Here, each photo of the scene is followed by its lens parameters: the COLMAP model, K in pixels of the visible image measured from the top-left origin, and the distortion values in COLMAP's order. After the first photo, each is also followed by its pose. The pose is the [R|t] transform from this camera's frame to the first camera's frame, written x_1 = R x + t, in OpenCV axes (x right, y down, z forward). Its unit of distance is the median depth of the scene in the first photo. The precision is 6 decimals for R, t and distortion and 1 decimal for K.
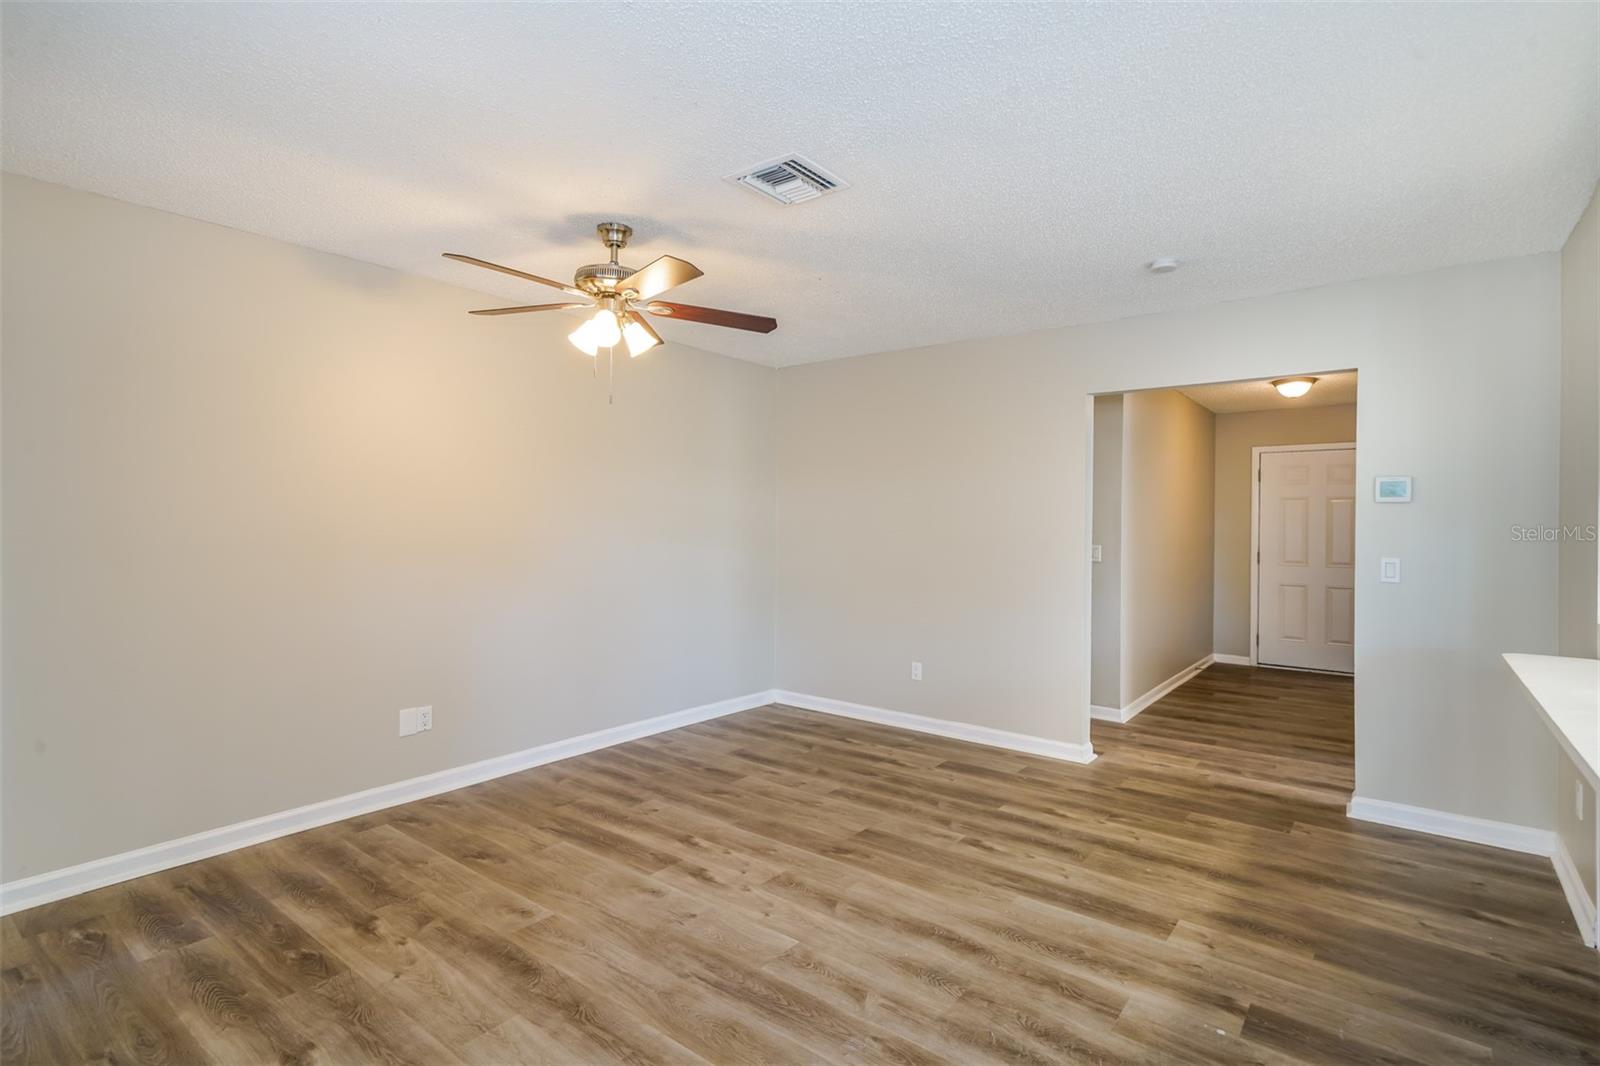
lens RADIAL K [[747.5, 0, 805.3], [0, 747.5, 525.5], [0, 0, 1]] dist [0.014060, 0.000782]
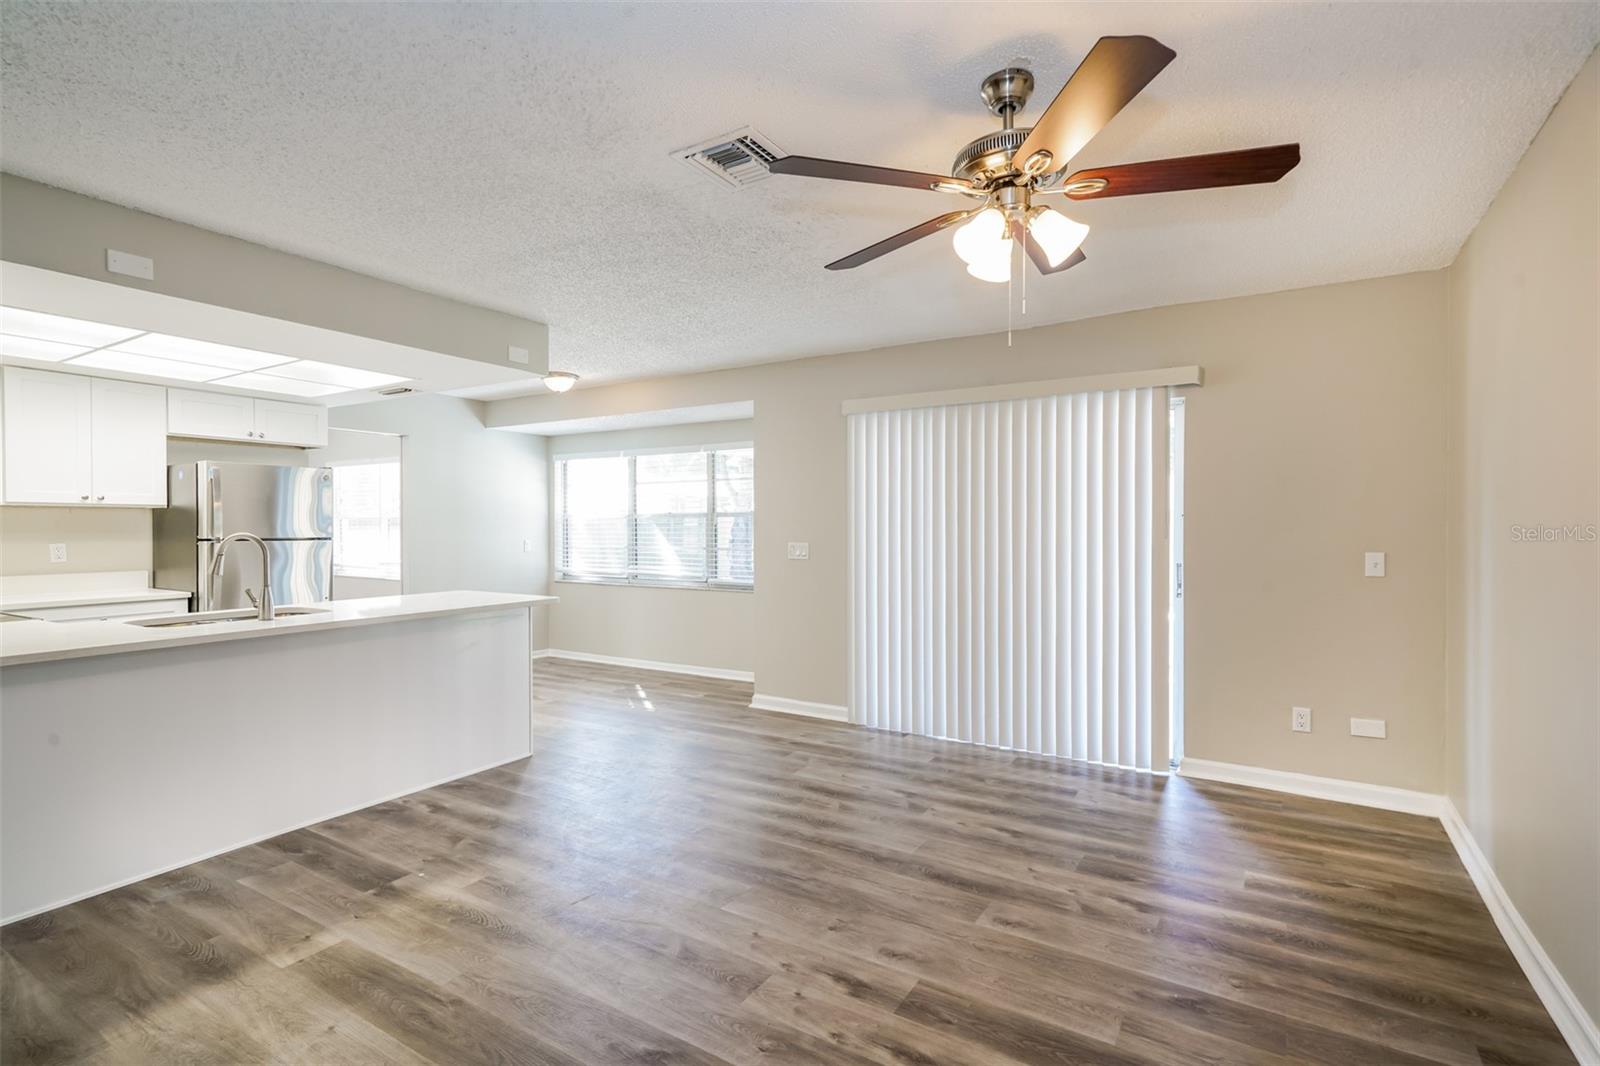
lens RADIAL K [[747.5, 0, 805.3], [0, 747.5, 525.5], [0, 0, 1]] dist [0.014060, 0.000782]
pose [[-0.993603, -0.007292, -0.112696, -0.003427], [-0.007487, 0.999971, 0.001303, 0.003700], [0.112683, 0.002139, -0.993629, 1.952263]]
